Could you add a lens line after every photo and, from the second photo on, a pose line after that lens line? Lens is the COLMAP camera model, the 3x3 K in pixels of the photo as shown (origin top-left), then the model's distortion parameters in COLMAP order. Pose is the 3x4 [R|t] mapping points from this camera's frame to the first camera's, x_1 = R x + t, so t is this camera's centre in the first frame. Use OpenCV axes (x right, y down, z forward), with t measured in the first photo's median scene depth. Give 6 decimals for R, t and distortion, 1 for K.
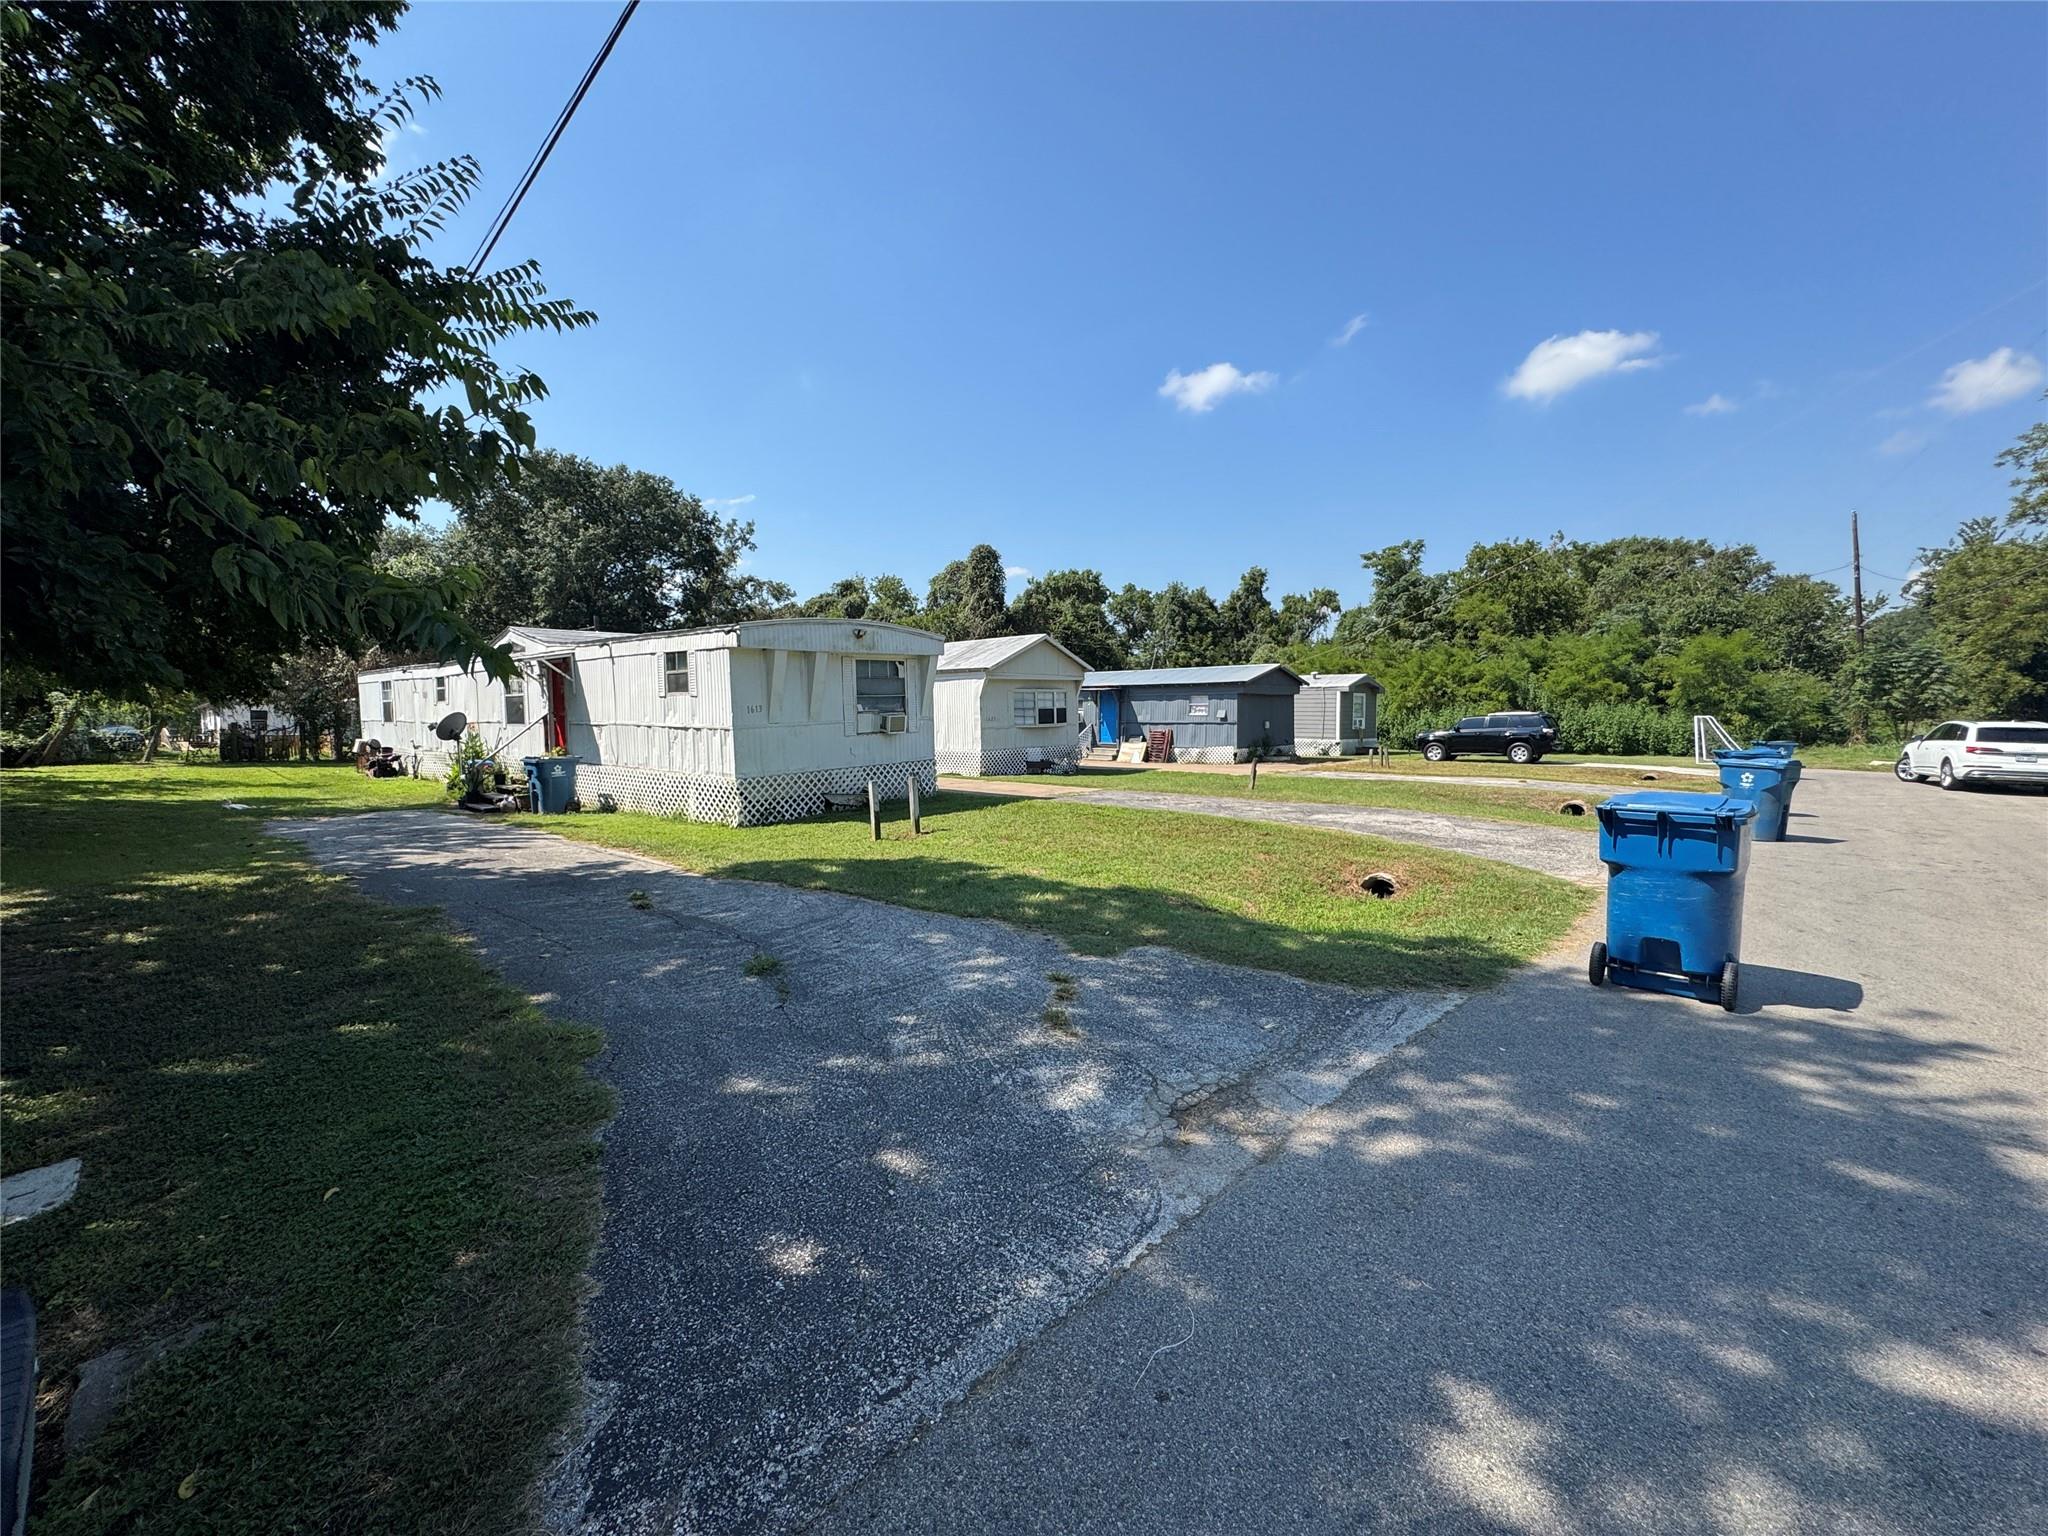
lens RADIAL K [[816.5, 0, 1029.1], [0, 816.5, 760.3], [0, 0, 1]] dist [-0.009727, 0.000283]
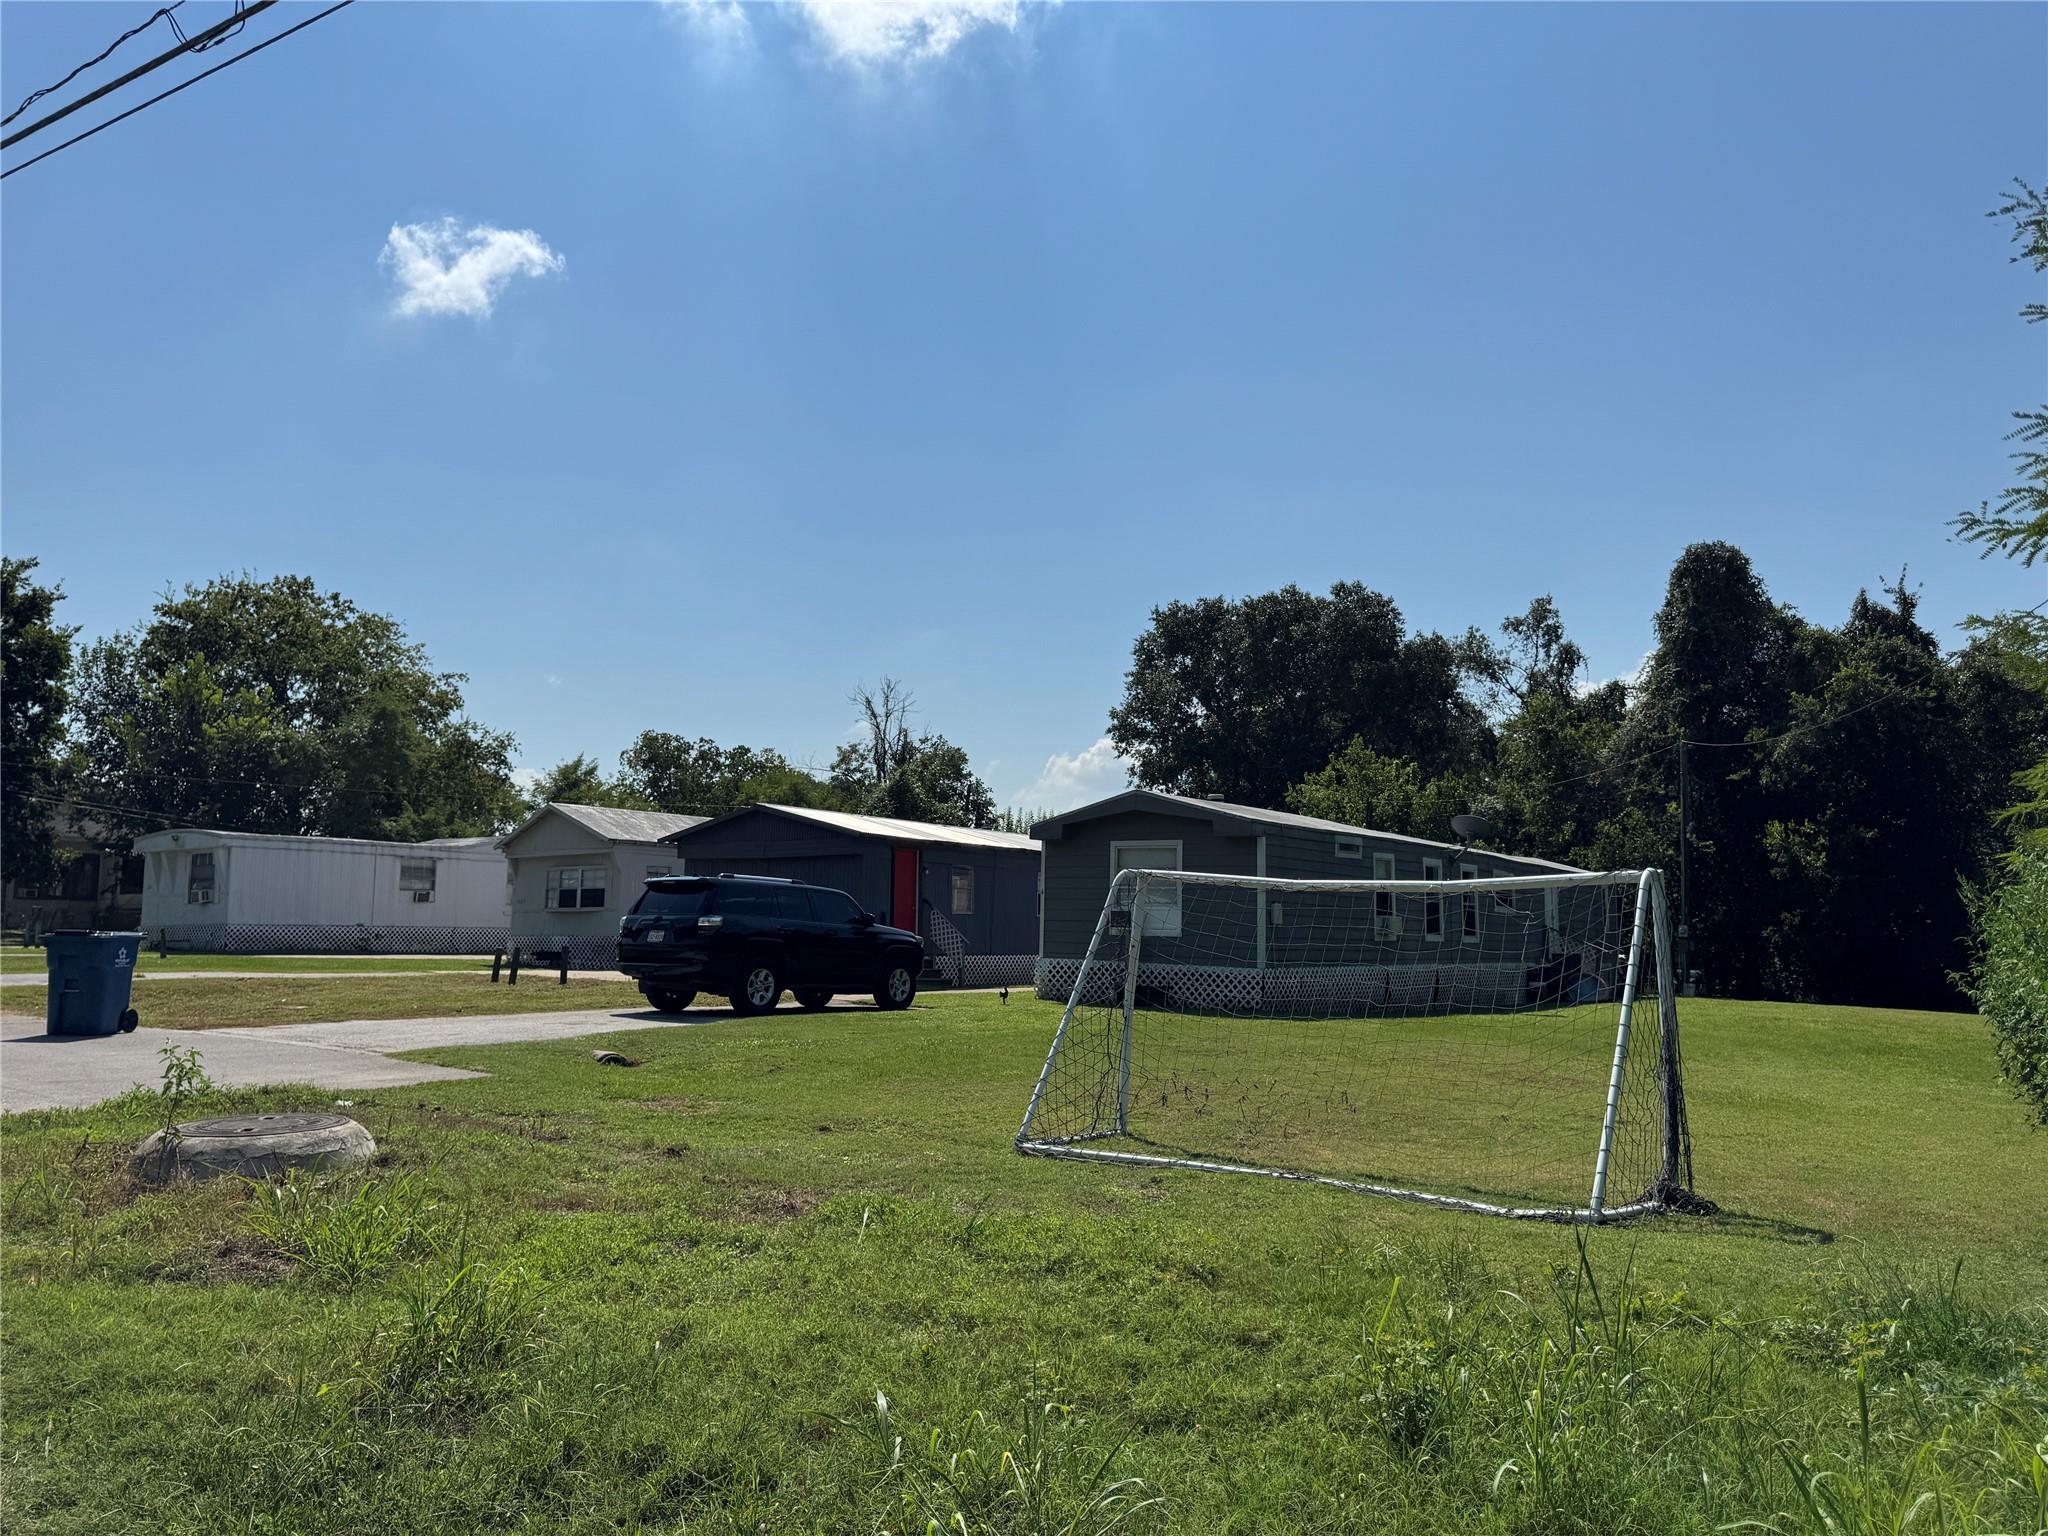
lens RADIAL K [[1437.7, 0, 1039.1], [0, 1437.7, 768.6], [0, 0, 1]] dist [0.055753, -0.070670]
pose [[0.119772, -0.106134, -0.987112, 2.110379], [-0.077173, 0.990266, -0.115837, -0.069819], [0.989797, 0.090052, 0.110415, 1.771285]]
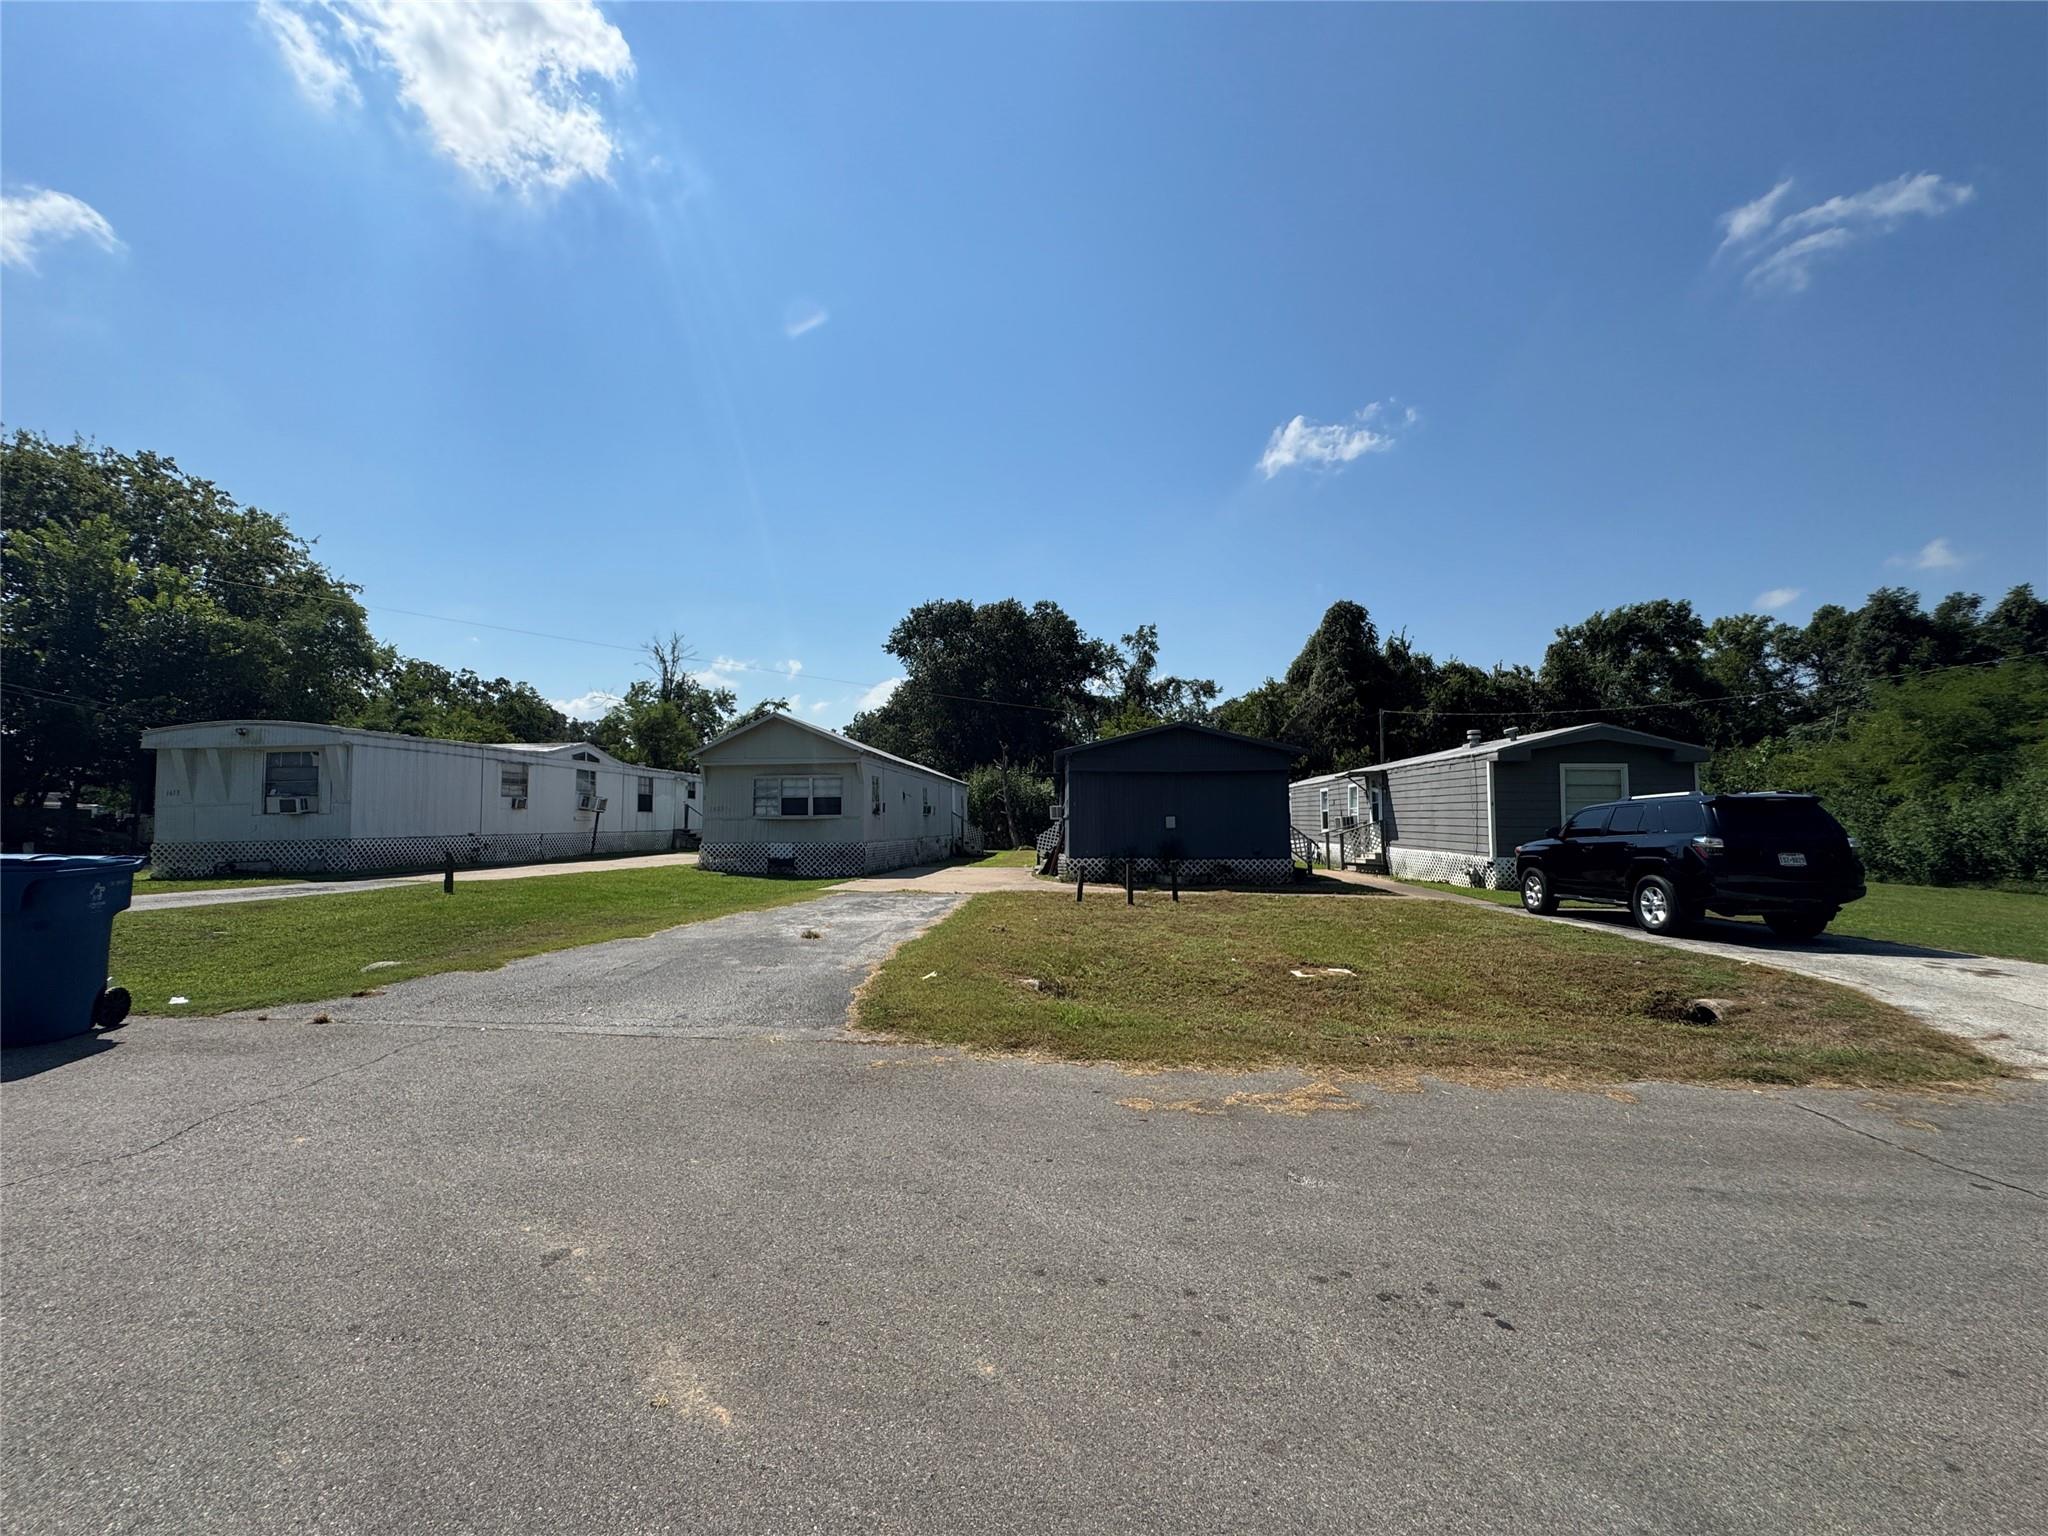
lens RADIAL K [[816.5, 0, 1023.4], [0, 816.5, 784.8], [0, 0, 1]] dist [-0.009727, 0.000283]
pose [[0.621747, -0.029253, -0.782672, 1.142458], [-0.051276, 0.995638, -0.077946, -0.029808], [0.781538, 0.088595, 0.617535, 0.893119]]
